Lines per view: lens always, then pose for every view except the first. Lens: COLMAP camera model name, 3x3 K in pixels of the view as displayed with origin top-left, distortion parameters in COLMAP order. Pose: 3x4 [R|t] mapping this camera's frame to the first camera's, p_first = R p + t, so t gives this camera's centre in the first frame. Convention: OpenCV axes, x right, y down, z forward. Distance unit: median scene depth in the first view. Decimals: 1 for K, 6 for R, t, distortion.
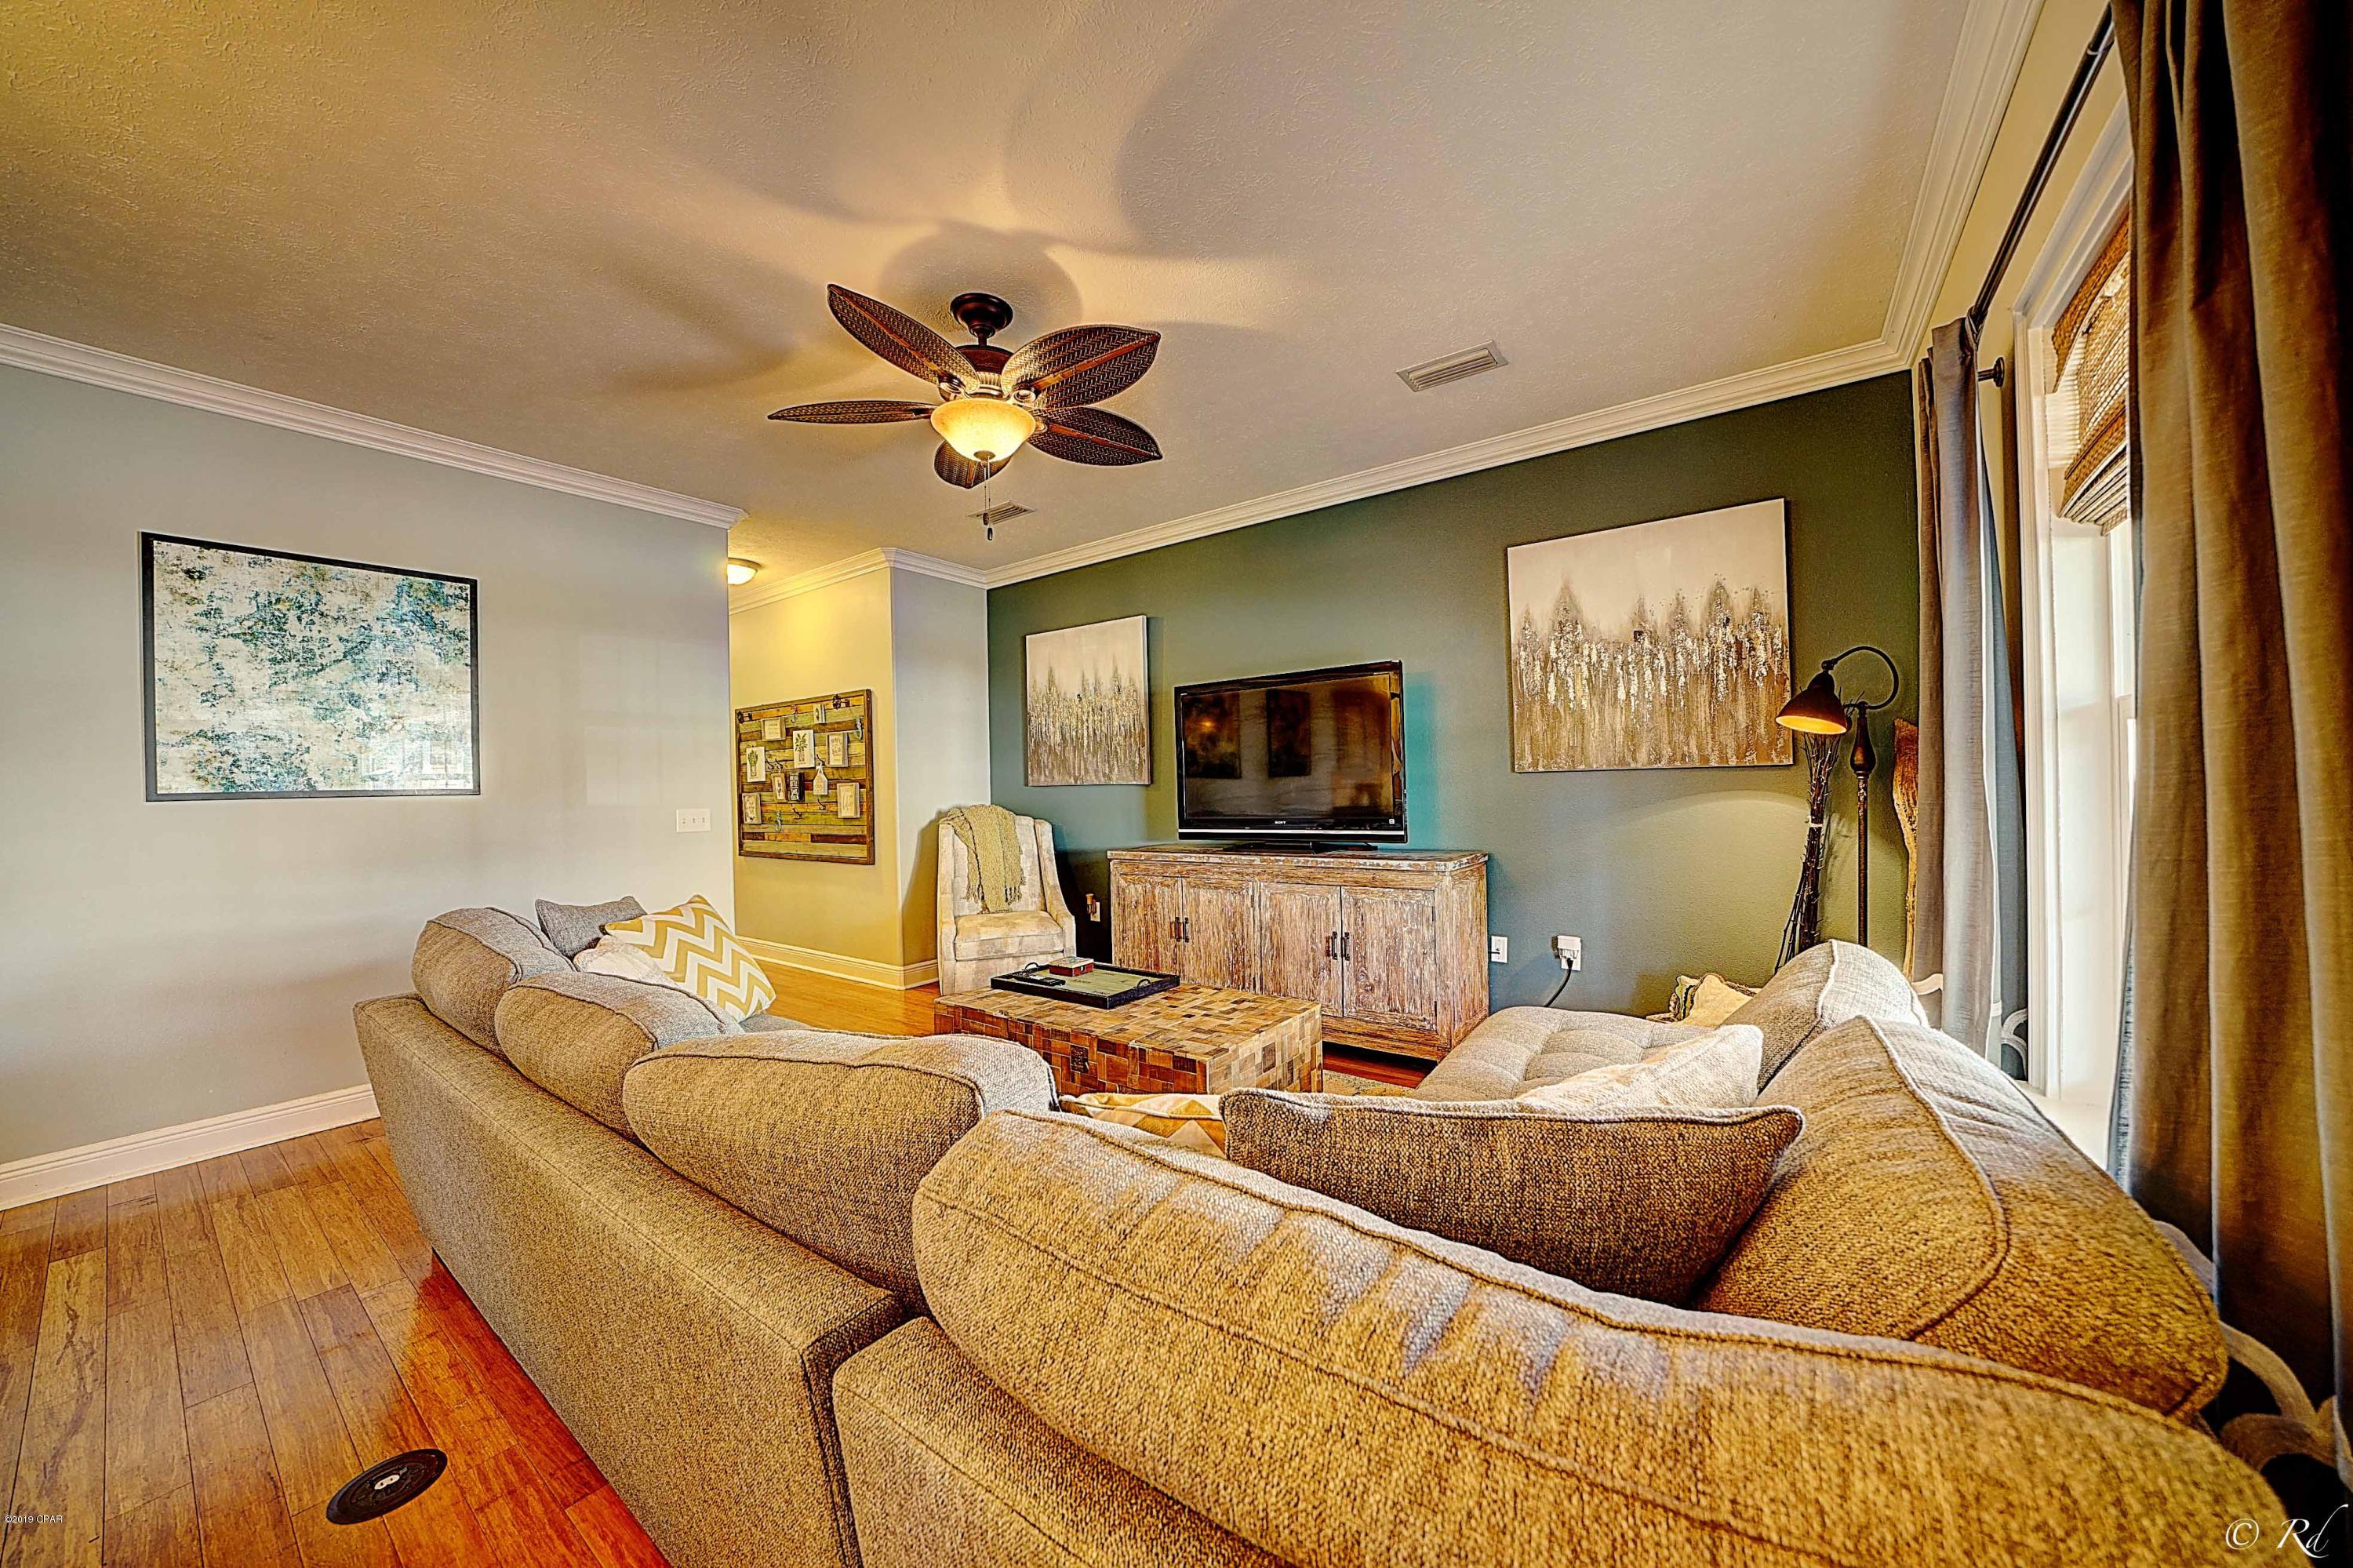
lens RADIAL K [[813.8, 0, 1173.7], [0, 813.8, 784.9], [0, 0, 1]] dist [-0.028658, 0.003581]
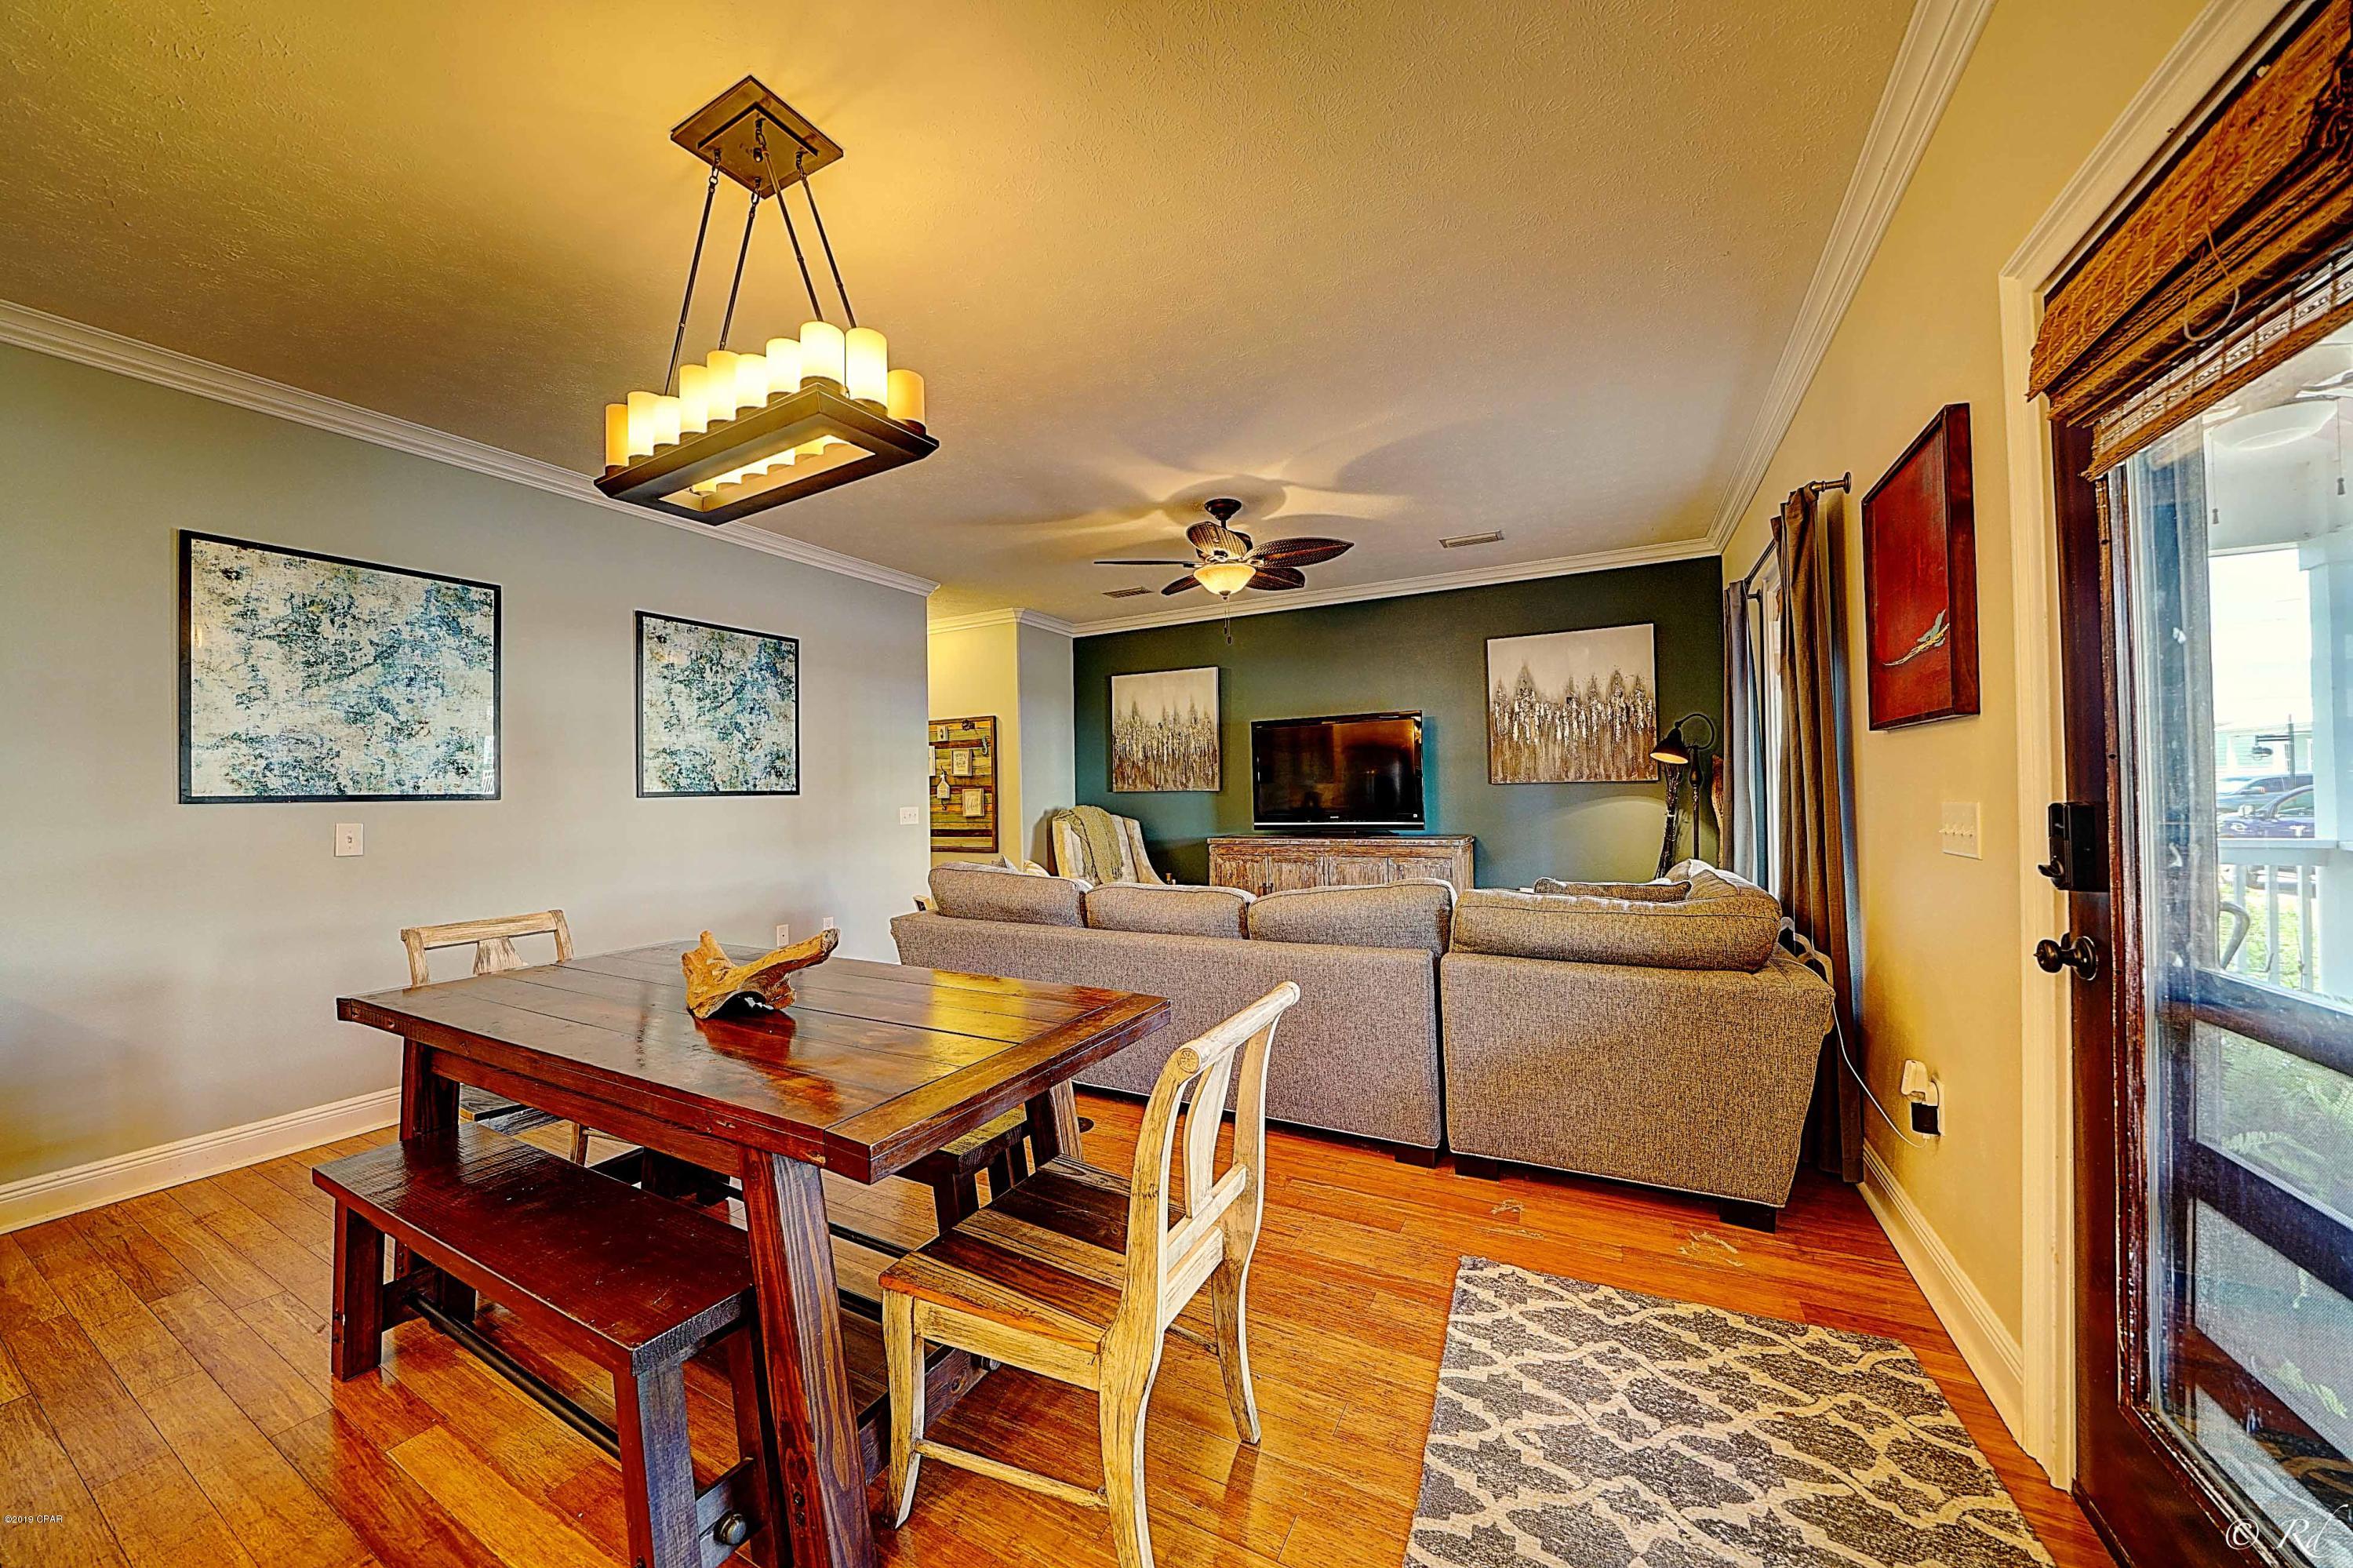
lens RADIAL K [[813.8, 0, 1173.7], [0, 813.8, 784.9], [0, 0, 1]] dist [-0.028658, 0.003581]
pose [[0.989518, 0.006593, 0.144262, -0.426300], [-0.004857, 0.999912, -0.012382, 0.008862], [-0.144331, 0.011552, 0.989462, -0.472221]]
